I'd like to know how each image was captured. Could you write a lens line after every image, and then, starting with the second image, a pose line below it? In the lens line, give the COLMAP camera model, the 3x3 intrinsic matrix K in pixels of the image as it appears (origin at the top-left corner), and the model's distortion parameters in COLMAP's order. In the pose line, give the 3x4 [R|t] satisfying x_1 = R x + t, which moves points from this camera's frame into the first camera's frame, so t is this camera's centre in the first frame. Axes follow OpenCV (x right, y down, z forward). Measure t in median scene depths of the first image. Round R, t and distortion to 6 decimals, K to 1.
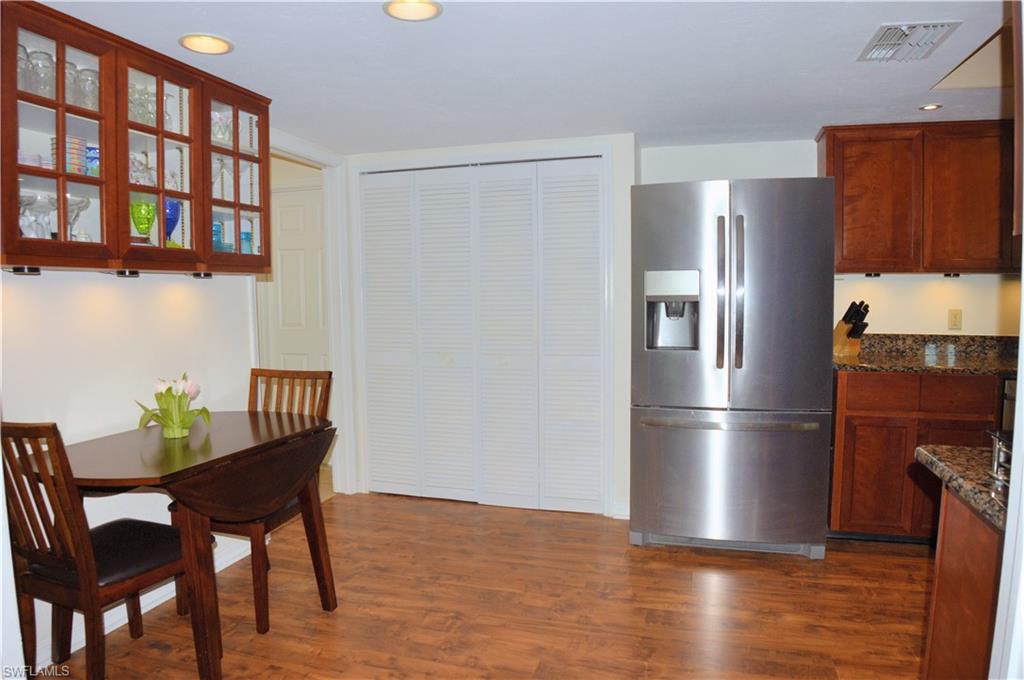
lens RADIAL K [[654.0, 0, 505.4], [0, 654.0, 338.7], [0, 0, 1]] dist [-0.096736, 0.010833]
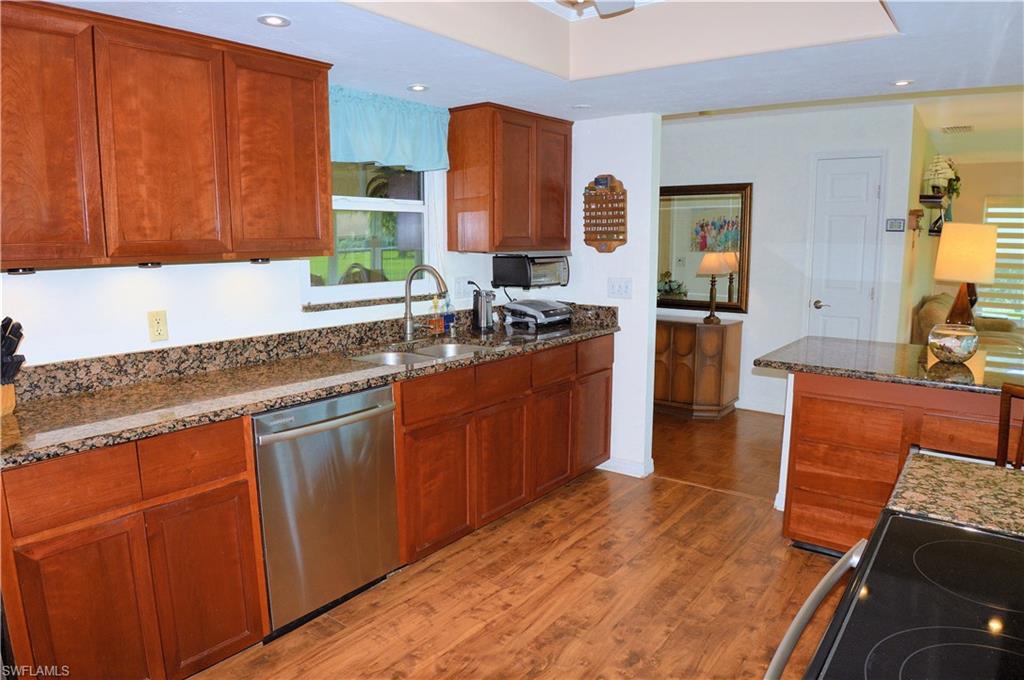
lens RADIAL K [[654.0, 0, 519.8], [0, 654.0, 336.9], [0, 0, 1]] dist [-0.096736, 0.010833]
pose [[0.351485, -0.135244, 0.926373, 0.227617], [0.072491, 0.990471, 0.117098, -0.076420], [-0.933383, 0.025995, 0.357940, 0.402378]]
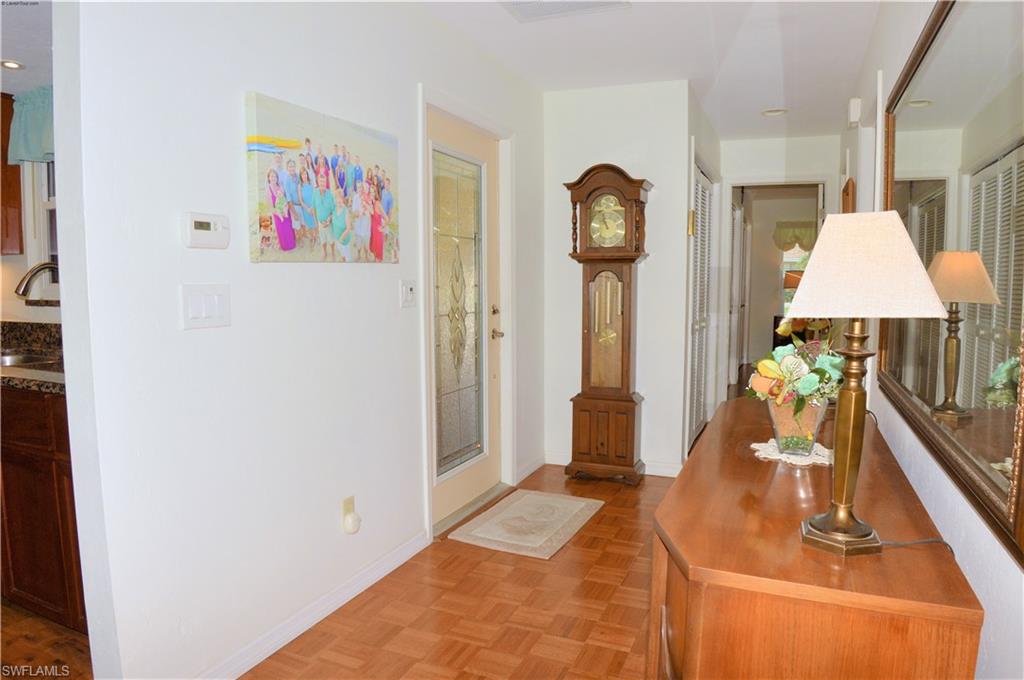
lens RADIAL K [[654.0, 0, 511.1], [0, 654.0, 333.8], [0, 0, 1]] dist [-0.096736, 0.010833]
pose [[0.991190, 0.015300, -0.131564, 1.796616], [-0.014797, 0.999879, 0.004805, -0.000332], [0.131622, -0.002816, 0.991296, 0.172946]]
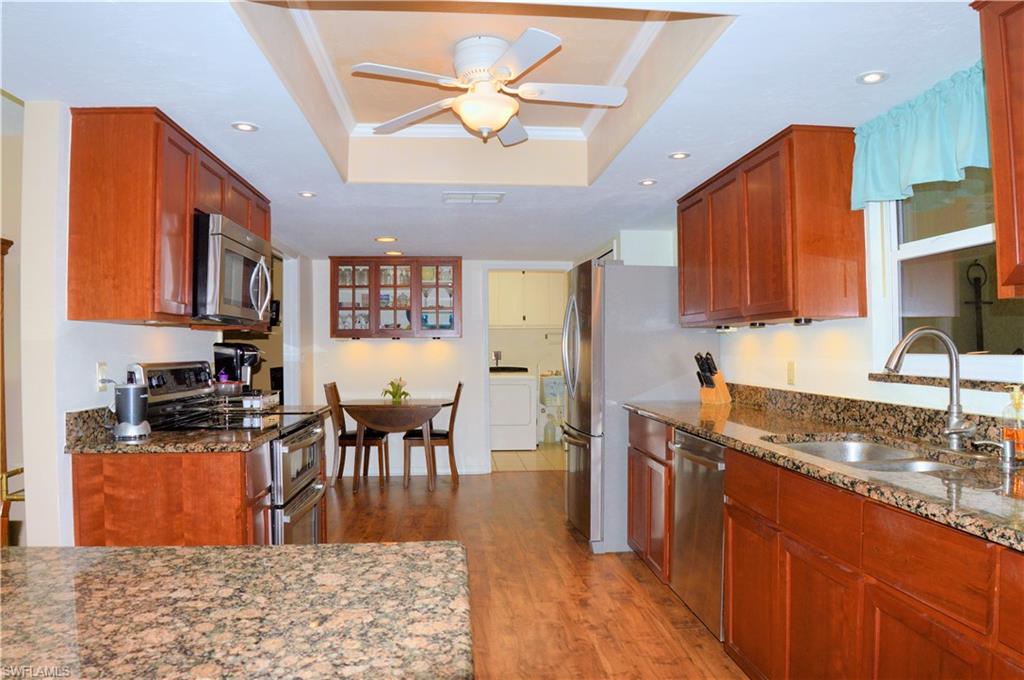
lens RADIAL K [[654.0, 0, 501.1], [0, 654.0, 335.4], [0, 0, 1]] dist [-0.096736, 0.010833]
pose [[0.361908, -0.014942, -0.932094, 1.510139], [-0.065319, 0.997008, -0.041344, -0.020787], [0.929923, 0.075846, 0.359849, 0.297264]]
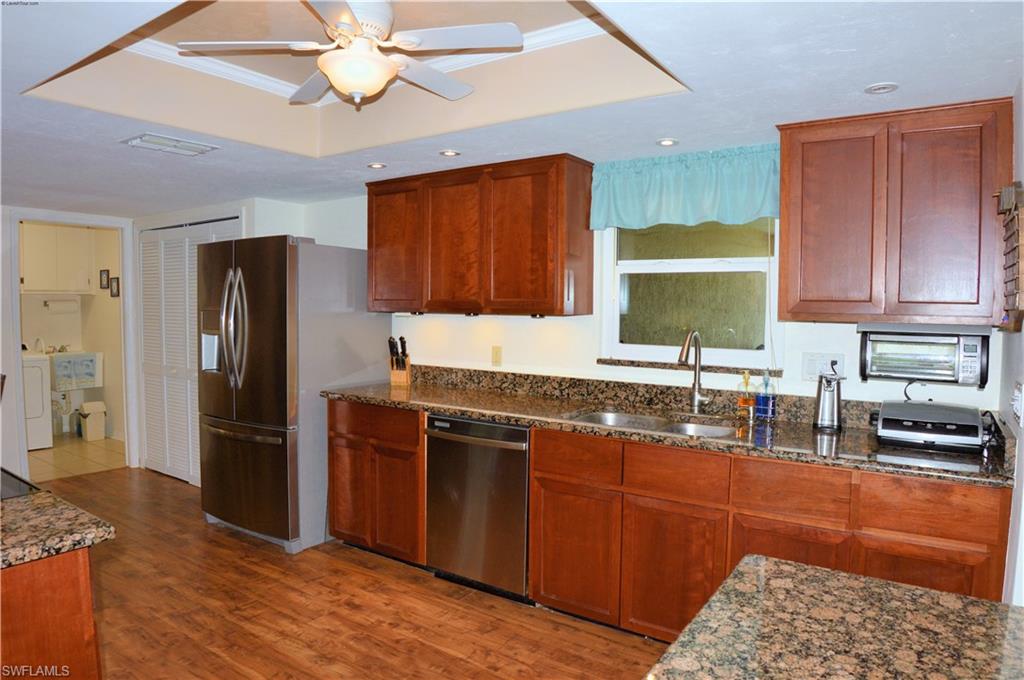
lens RADIAL K [[654.0, 0, 506.8], [0, 654.0, 337.6], [0, 0, 1]] dist [-0.096736, 0.010833]
pose [[0.949553, 0.028943, -0.312269, 1.137671], [-0.036844, 0.999132, -0.019430, -0.043480], [0.311436, 0.029955, 0.949795, -0.024323]]
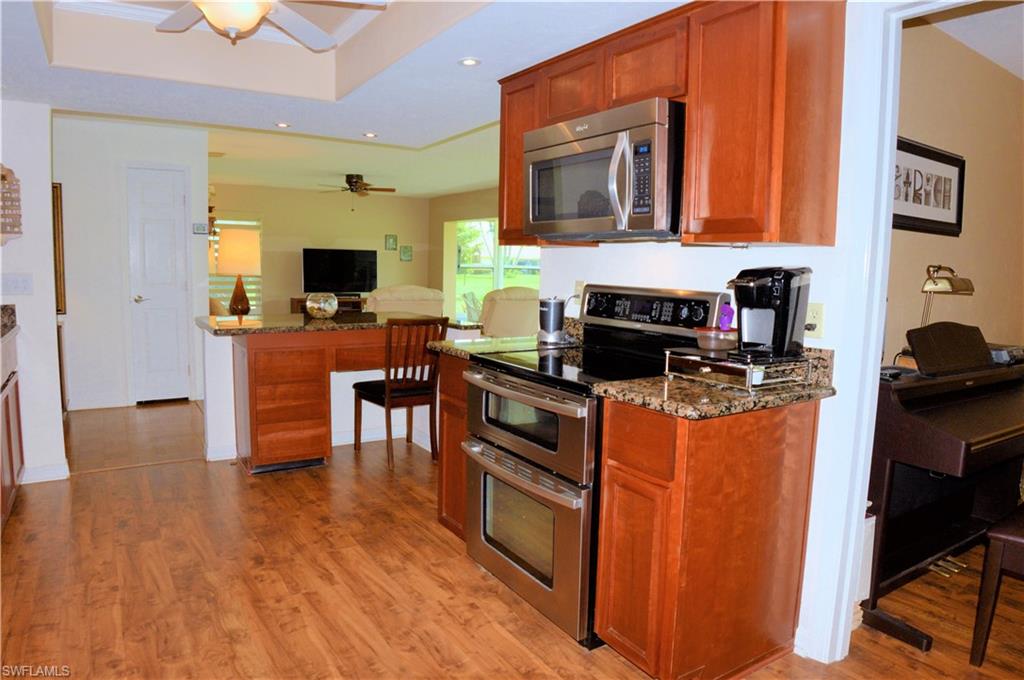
lens RADIAL K [[654.0, 0, 509.9], [0, 654.0, 339.9], [0, 0, 1]] dist [-0.096736, 0.010833]
pose [[-0.759642, -0.084703, 0.644802, 0.082104], [0.038126, 0.983977, 0.174174, -0.069153], [-0.649223, 0.156894, -0.744240, 0.902690]]
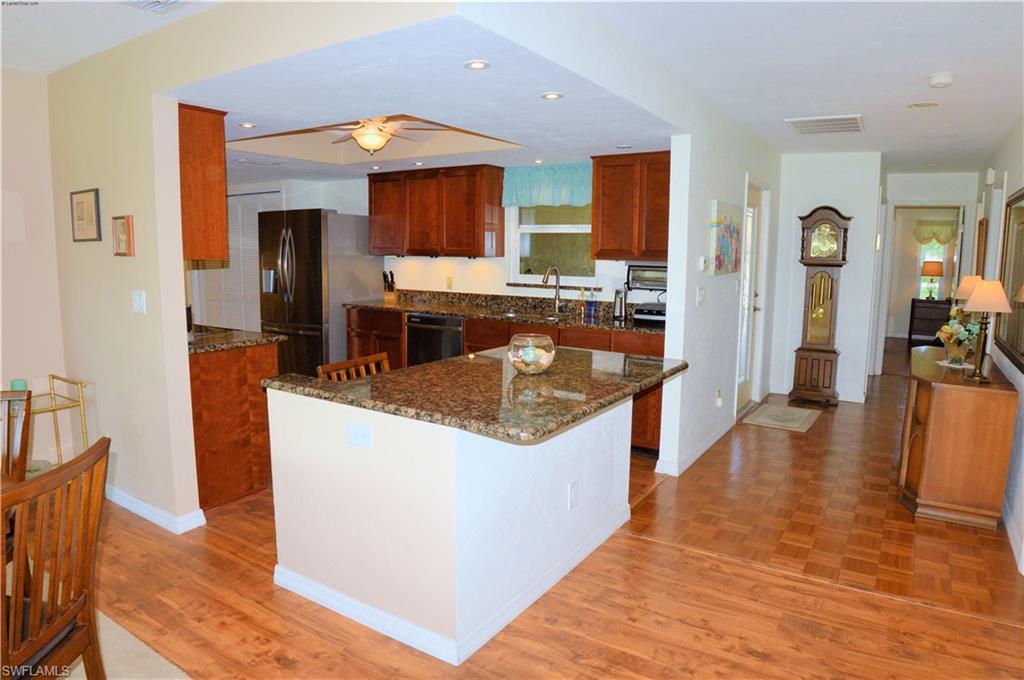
lens RADIAL K [[654.0, 0, 510.4], [0, 654.0, 345.9], [0, 0, 1]] dist [-0.096736, 0.010833]
pose [[0.959573, 0.058682, -0.275274, 1.456412], [-0.039754, 0.996477, 0.073846, 0.002791], [0.278638, -0.059917, 0.958525, -0.695313]]
